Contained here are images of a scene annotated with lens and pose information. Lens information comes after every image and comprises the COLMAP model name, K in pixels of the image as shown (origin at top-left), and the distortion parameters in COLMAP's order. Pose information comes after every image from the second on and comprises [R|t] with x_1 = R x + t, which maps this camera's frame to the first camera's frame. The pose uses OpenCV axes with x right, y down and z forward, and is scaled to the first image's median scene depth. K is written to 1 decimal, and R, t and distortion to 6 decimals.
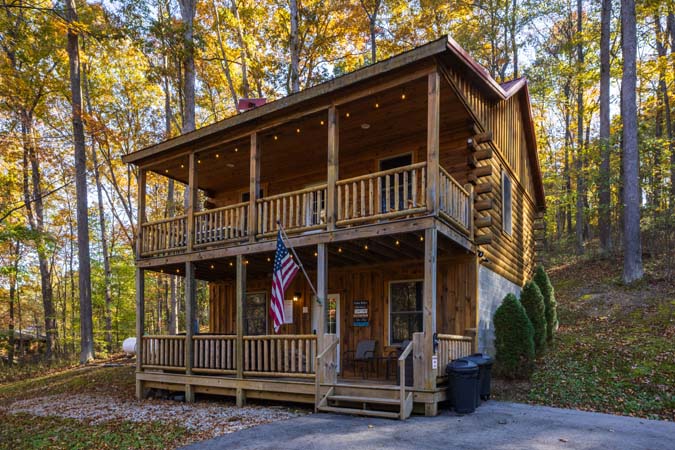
lens RADIAL K [[460.1, 0, 336.5], [0, 460.1, 344.9], [0, 0, 1]] dist [-0.003151, -0.000507]
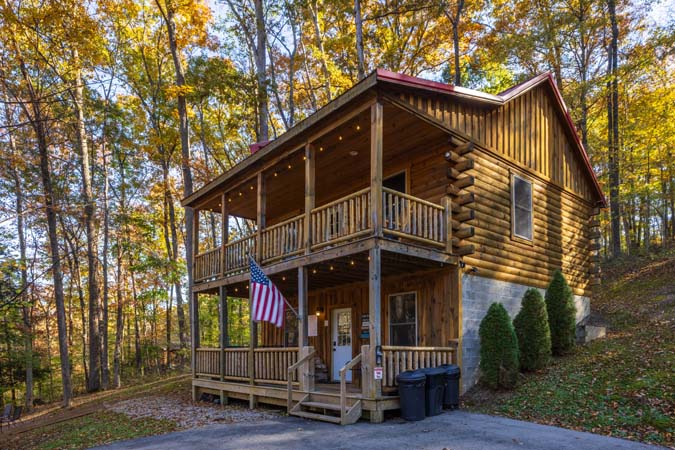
lens RADIAL K [[460.8, 0, 335.7], [0, 460.8, 350.4], [0, 0, 1]] dist [-0.003904, -0.000533]
pose [[0.953505, -0.009988, -0.301213, 0.368725], [0.008772, 0.999947, -0.005390, -0.007643], [0.301251, 0.002497, 0.953542, -0.045689]]
